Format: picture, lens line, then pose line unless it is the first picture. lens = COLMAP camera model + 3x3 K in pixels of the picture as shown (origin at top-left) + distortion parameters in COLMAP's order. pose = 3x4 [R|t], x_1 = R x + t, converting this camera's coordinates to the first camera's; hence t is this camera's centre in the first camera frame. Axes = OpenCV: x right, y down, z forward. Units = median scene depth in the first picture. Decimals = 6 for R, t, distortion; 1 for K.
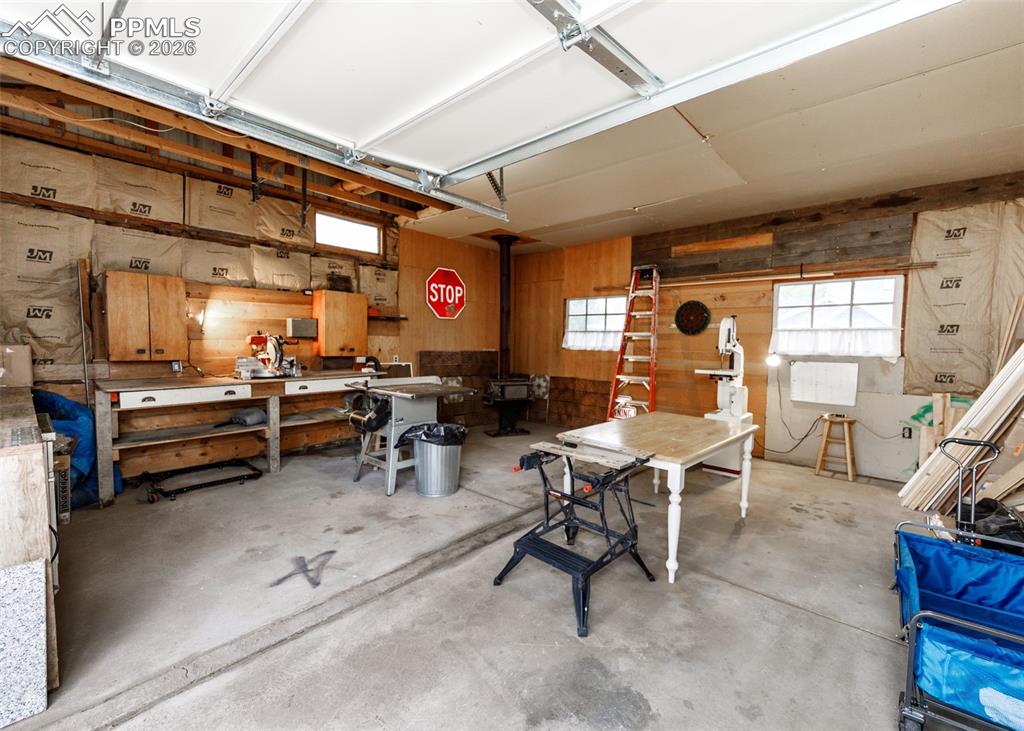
lens RADIAL K [[446.8, 0, 511.3], [0, 446.8, 363.4], [0, 0, 1]] dist [0.004368, 0.000153]
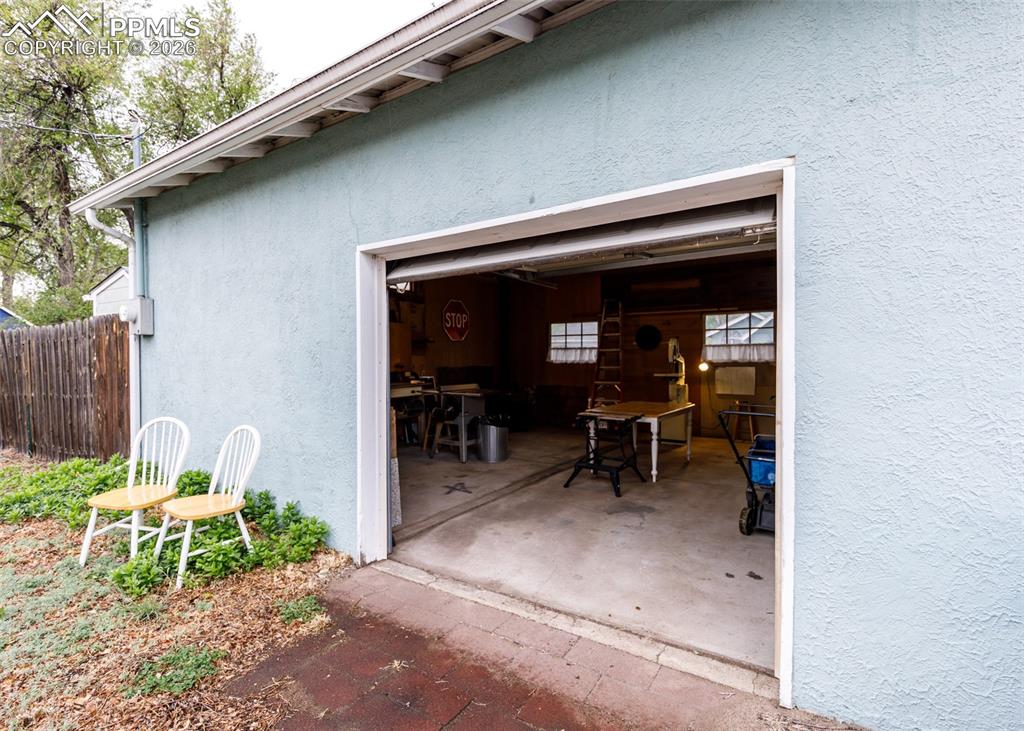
lens RADIAL K [[493.9, 0, 507.6], [0, 493.9, 367.1], [0, 0, 1]] dist [-0.002102, -0.000090]
pose [[0.989933, -0.024711, 0.139364, -0.266439], [0.028917, 0.999183, -0.028235, 0.021712], [-0.138553, 0.031981, 0.989839, -0.496349]]
